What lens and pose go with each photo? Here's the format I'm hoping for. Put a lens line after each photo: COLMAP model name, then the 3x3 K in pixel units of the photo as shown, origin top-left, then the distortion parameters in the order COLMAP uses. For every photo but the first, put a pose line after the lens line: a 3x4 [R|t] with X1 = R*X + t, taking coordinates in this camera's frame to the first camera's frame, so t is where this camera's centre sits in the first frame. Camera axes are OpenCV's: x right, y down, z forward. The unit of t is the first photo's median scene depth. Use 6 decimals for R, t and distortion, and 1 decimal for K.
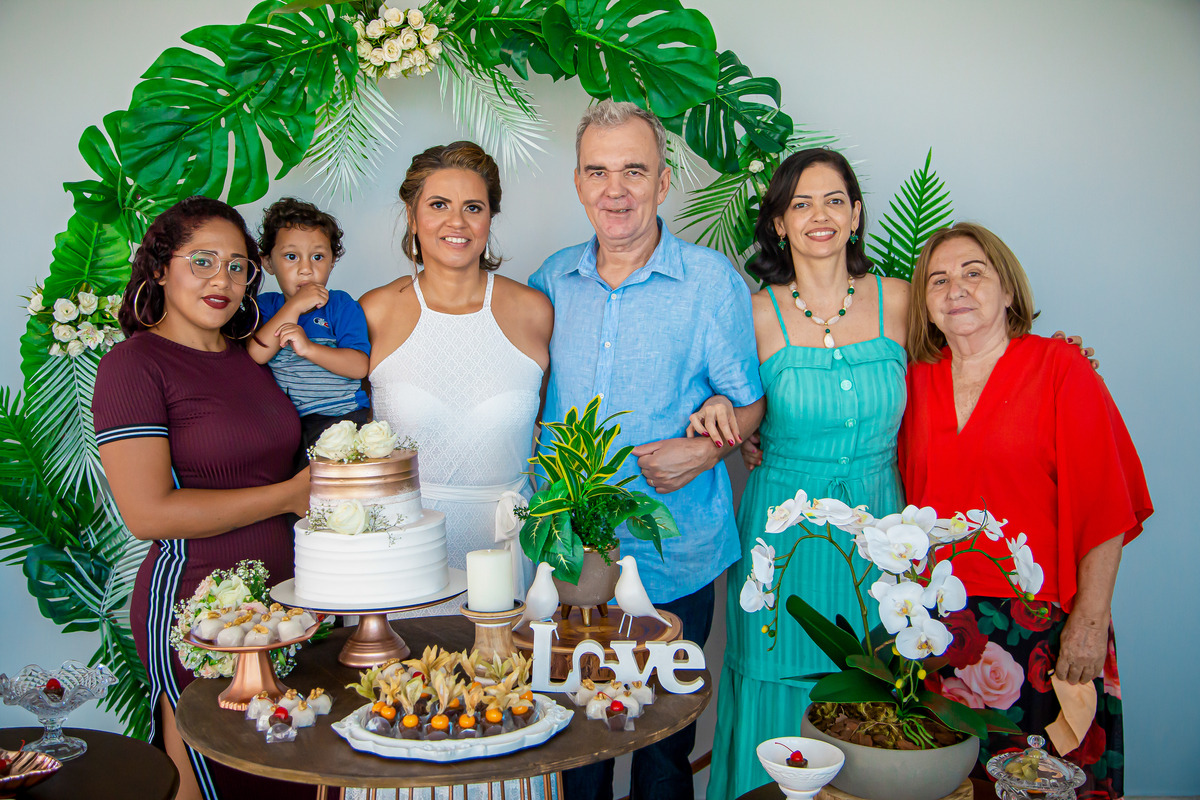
lens RADIAL K [[1319.8, 0, 594.6], [0, 1319.8, 401.3], [0, 0, 1]] dist [0.041776, 0.063220]
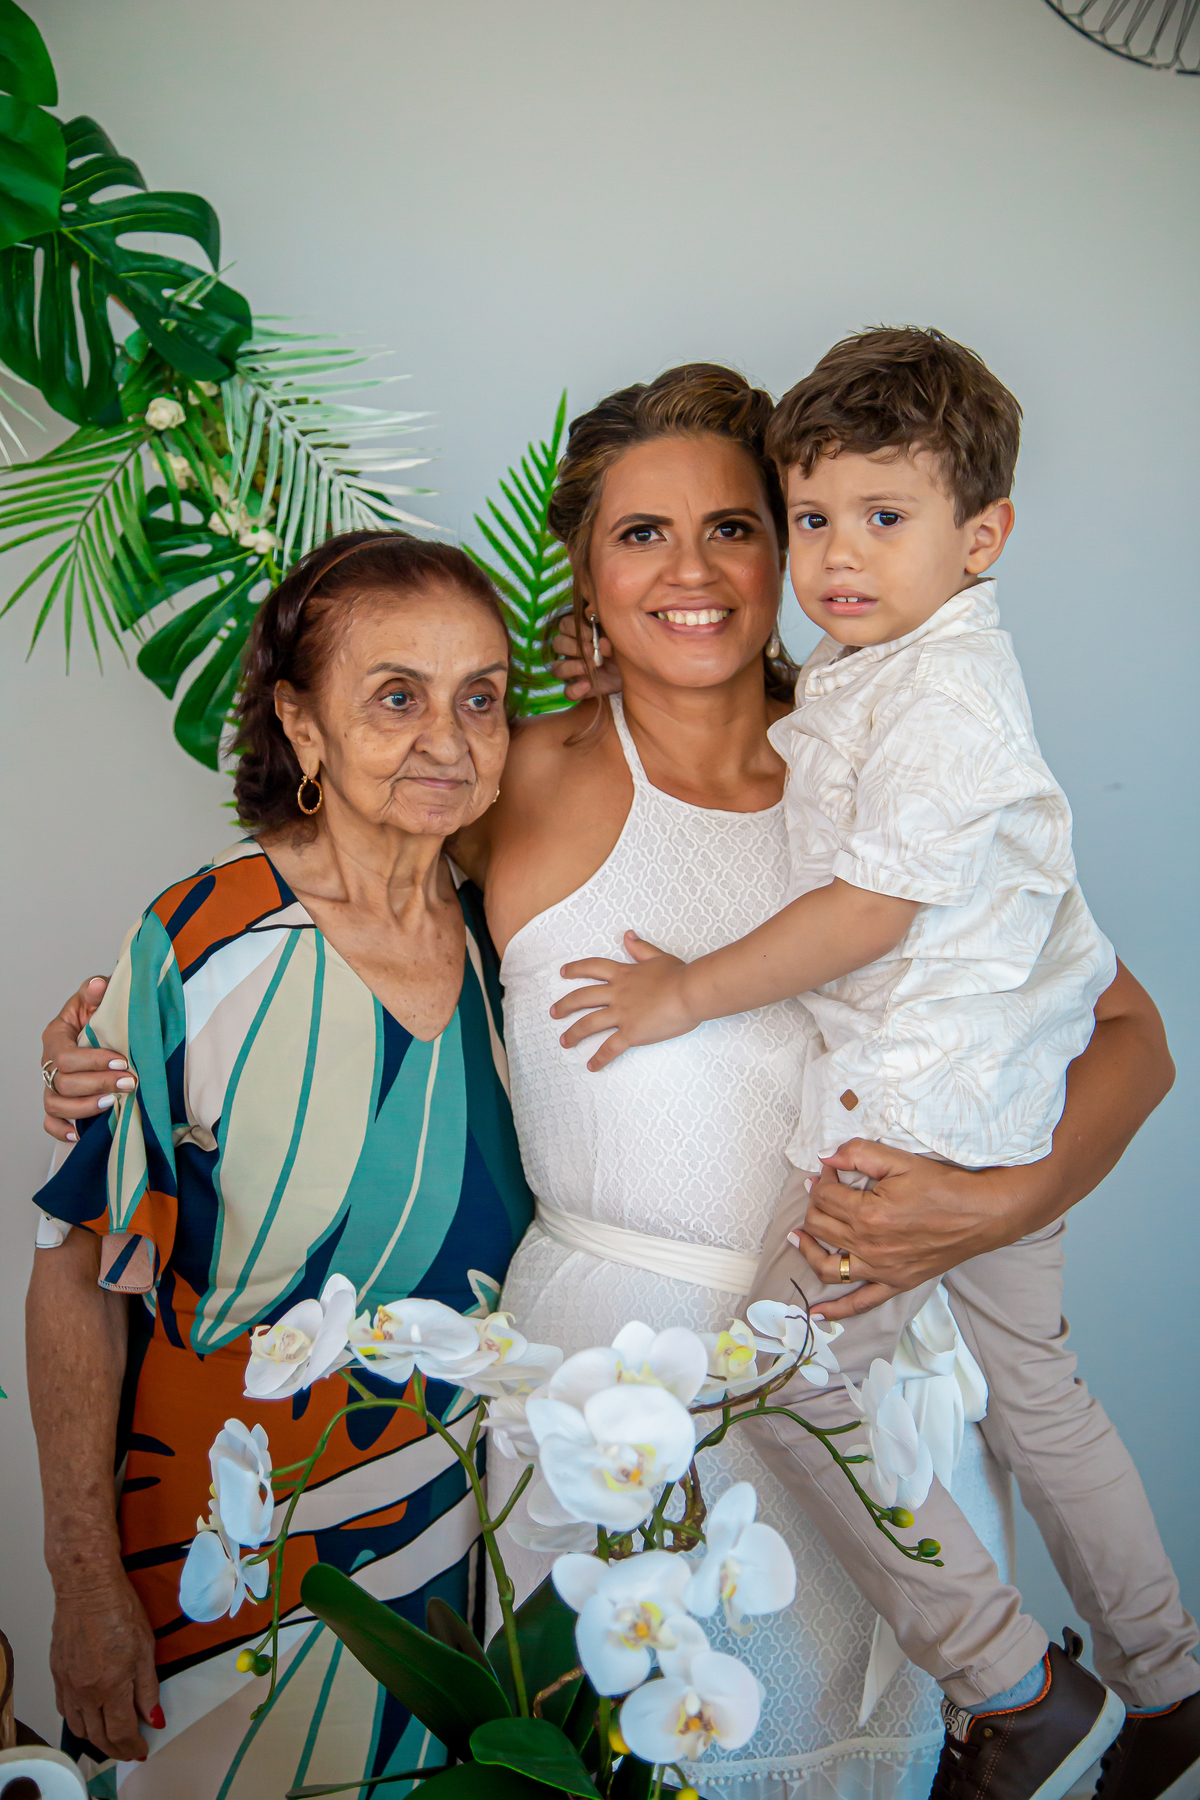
lens RADIAL K [[2611.9, 0, 593.7], [0, 2611.9, 907.4], [0, 0, 1]] dist [0.180705, -0.003428]
pose [[0.951802, -0.012046, 0.306476, -0.003189], [0.008931, 0.999893, 0.011567, -0.034558], [-0.306583, -0.008272, 0.951808, 0.188540]]
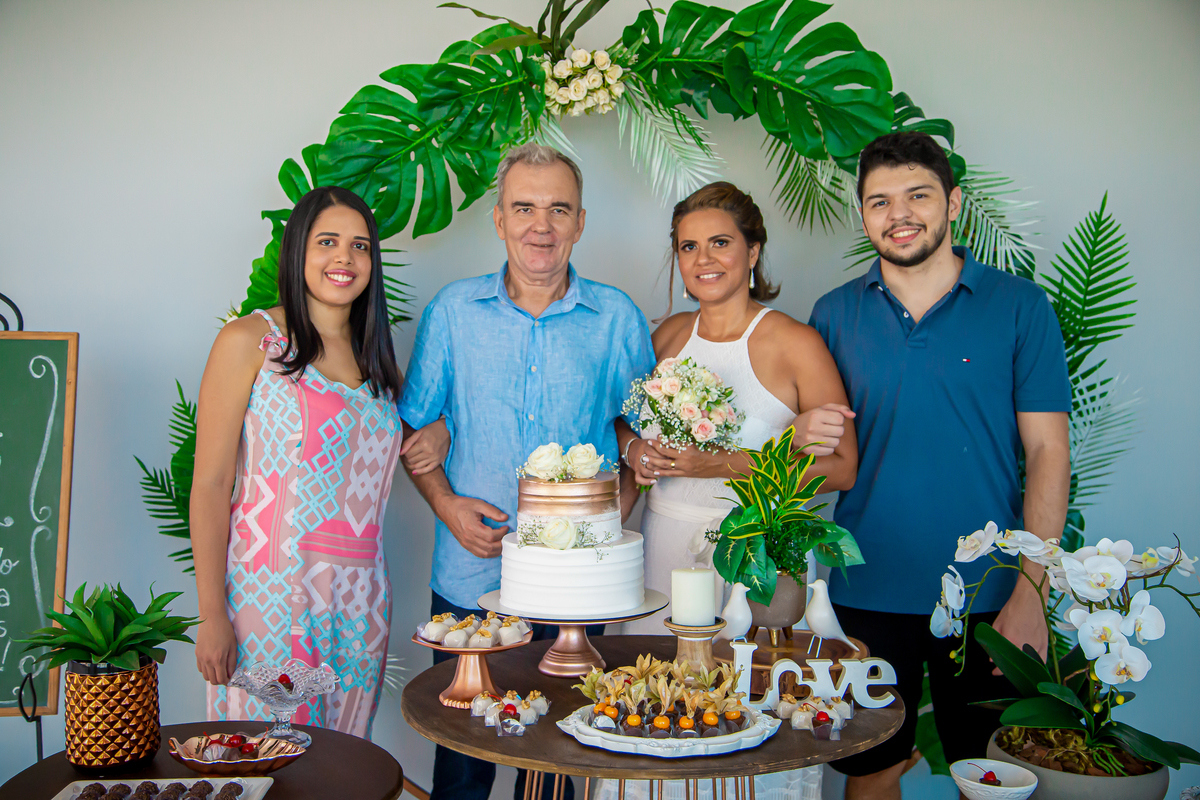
lens RADIAL K [[1411.4, 0, 599.2], [0, 1411.4, 393.1], [0, 0, 1]] dist [0.070893, 0.068299]
pose [[0.998018, 0.026078, -0.057276, -0.065246], [-0.027906, 0.999119, -0.031347, 0.007120], [0.056408, 0.032883, 0.997866, -0.098134]]
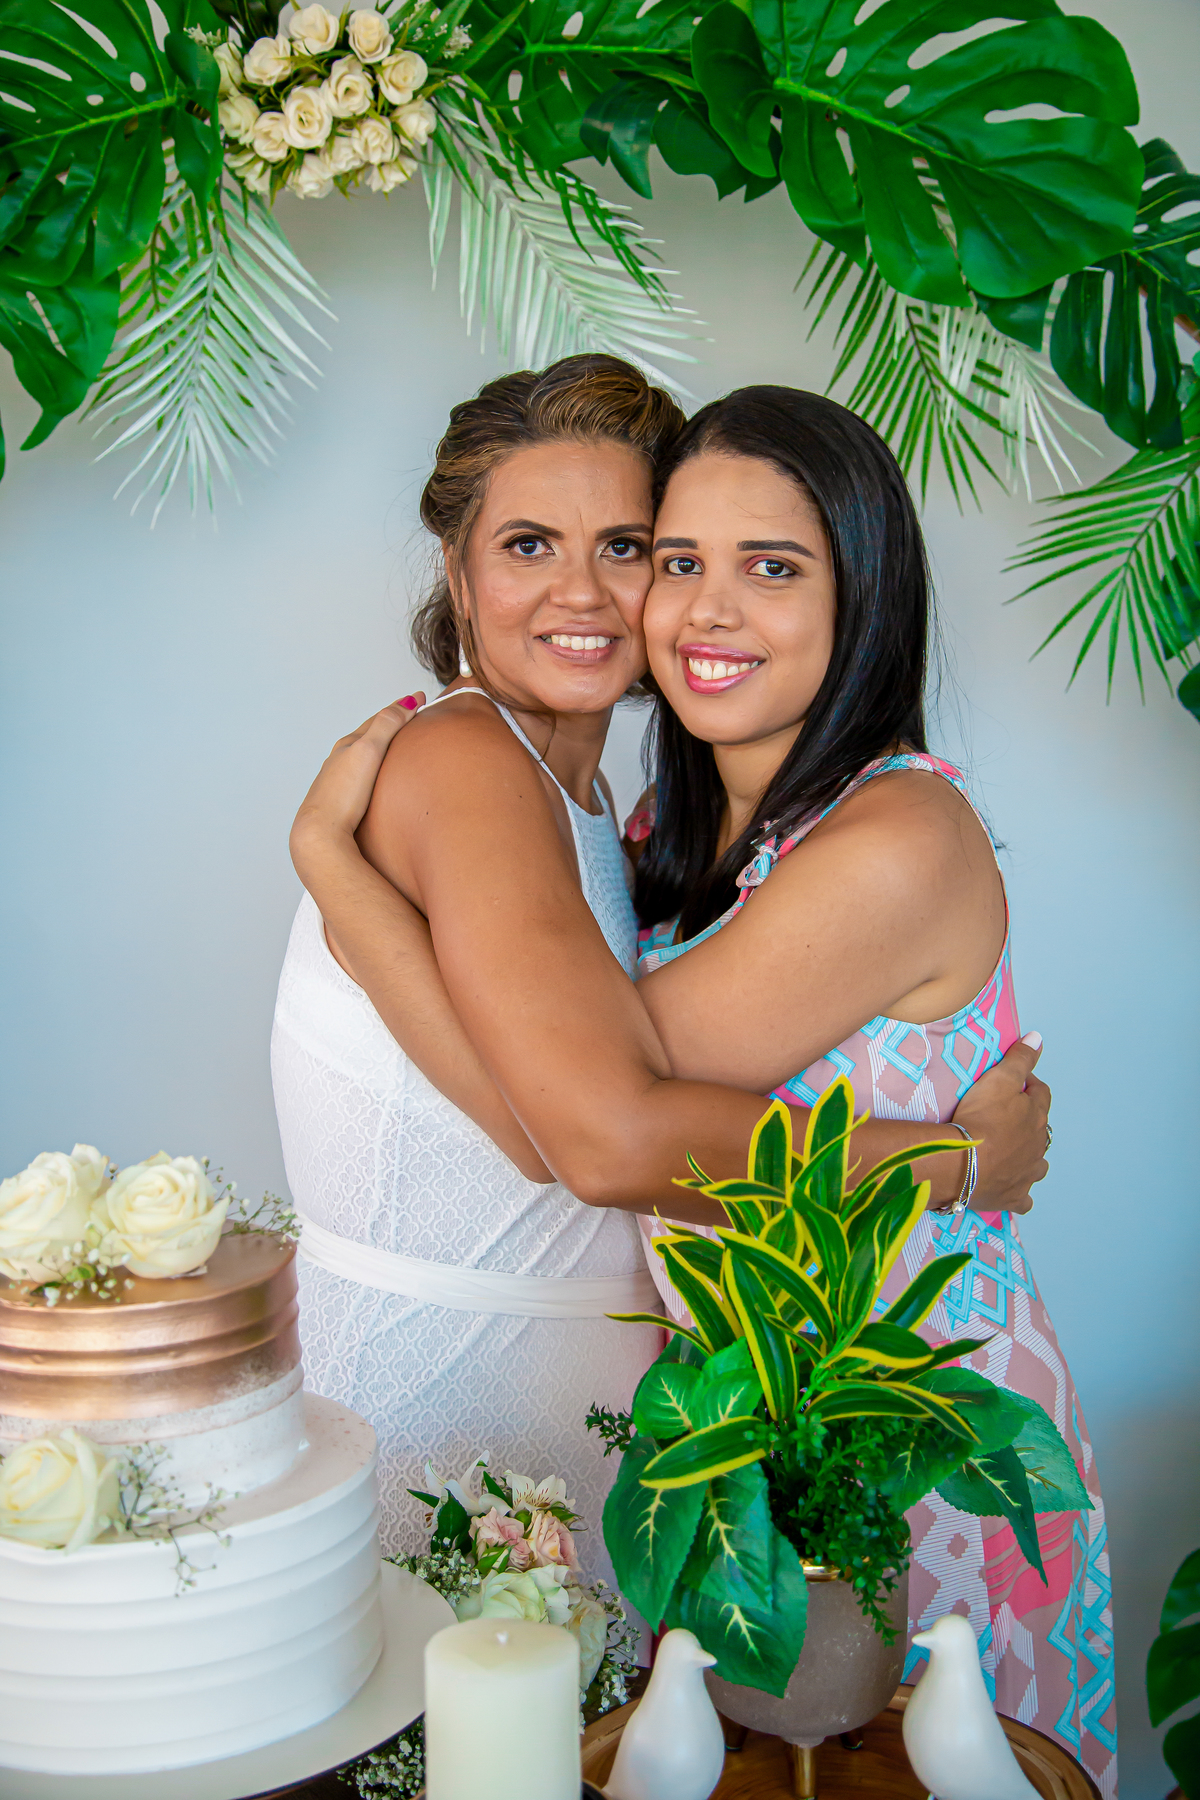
lens RADIAL K [[2117.1, 0, 601.1], [0, 2117.1, 899.5], [0, 0, 1]] dist [0.070893, 0.068299]
pose [[0.998154, 0.026523, -0.054641, -0.025032], [-0.026238, 0.999638, 0.005912, -0.039123], [0.054778, -0.004468, 0.998489, 0.365140]]
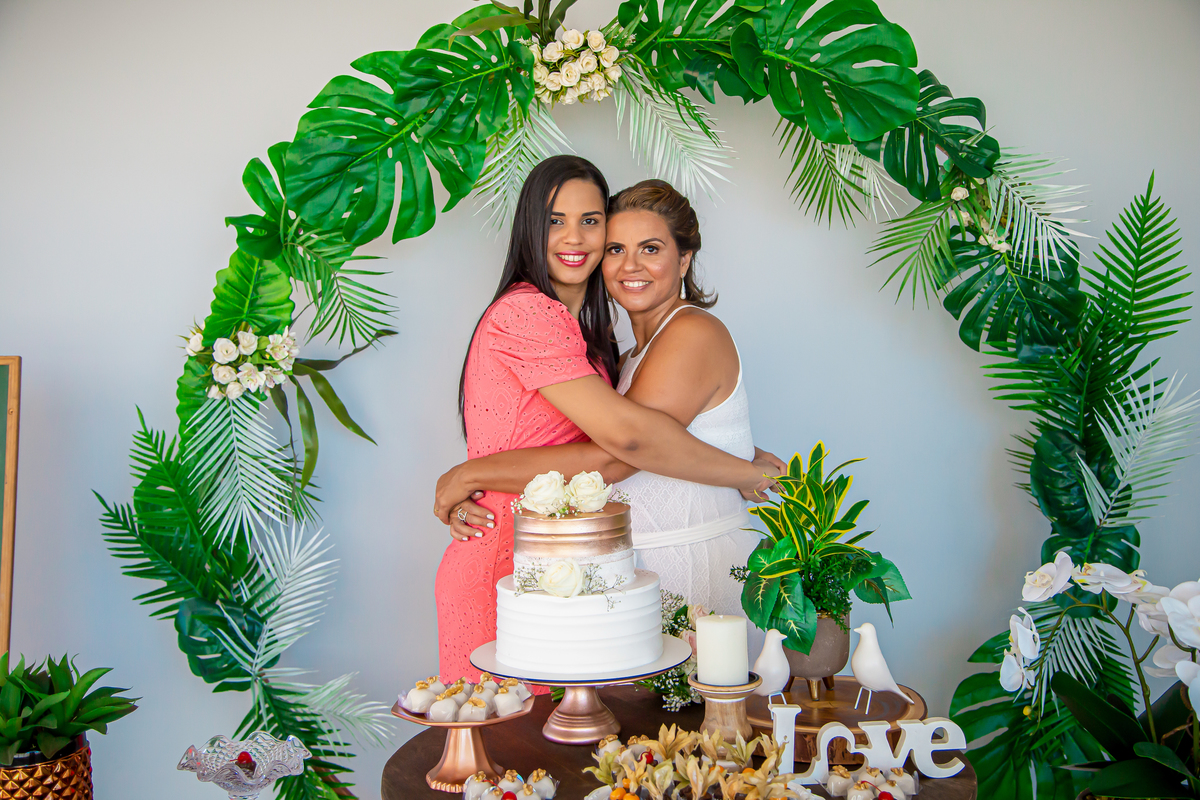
lens RADIAL K [[1356.9, 0, 599.9], [0, 1356.9, 393.8], [0, 0, 1]] dist [0.038487, 0.142234]
pose [[0.998548, 0.000798, -0.053869, -0.078421], [-0.002696, 0.999377, -0.035186, -0.004264], [0.053807, 0.035280, 0.997928, 0.045105]]
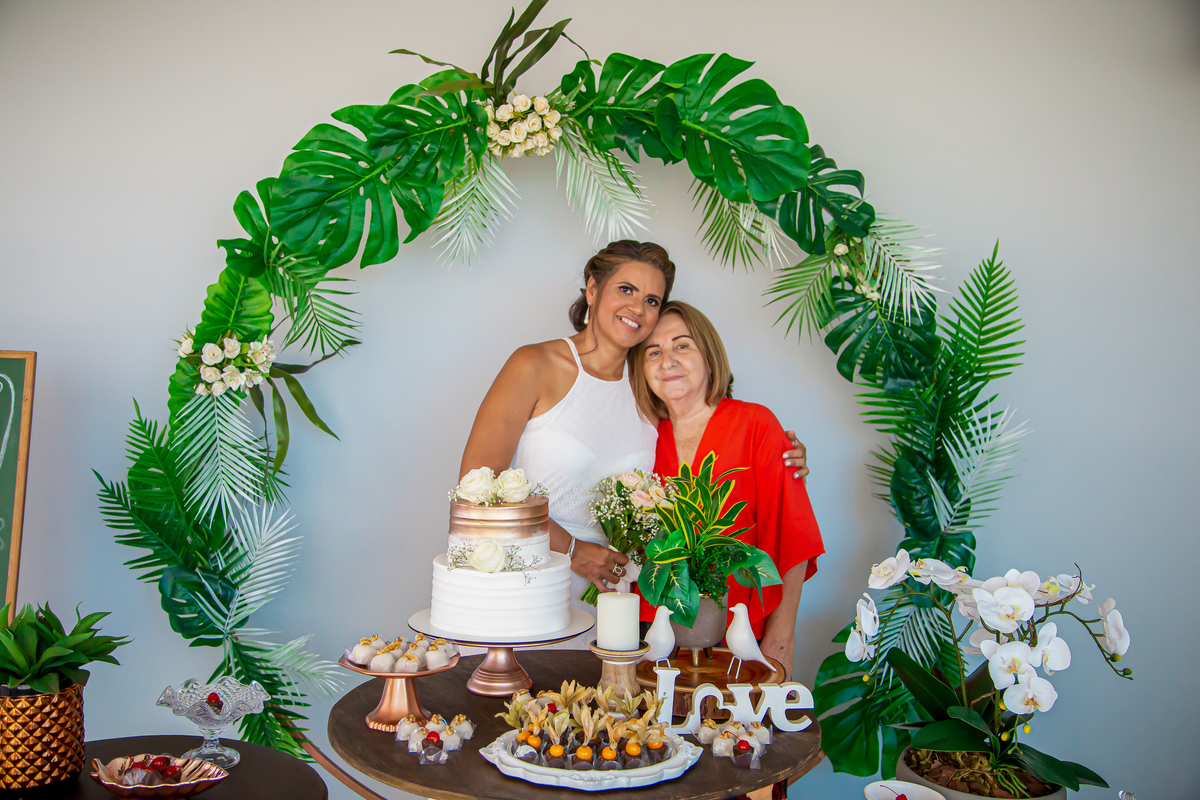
lens RADIAL K [[1196.1, 0, 598.0], [0, 1196.1, 403.1], [0, 0, 1]] dist [-0.005067, 0.112586]
pose [[0.999029, 0.042641, -0.011076, -0.064422], [-0.043039, 0.998329, -0.038558, -0.003093], [0.009413, 0.038997, 0.999195, 0.009776]]
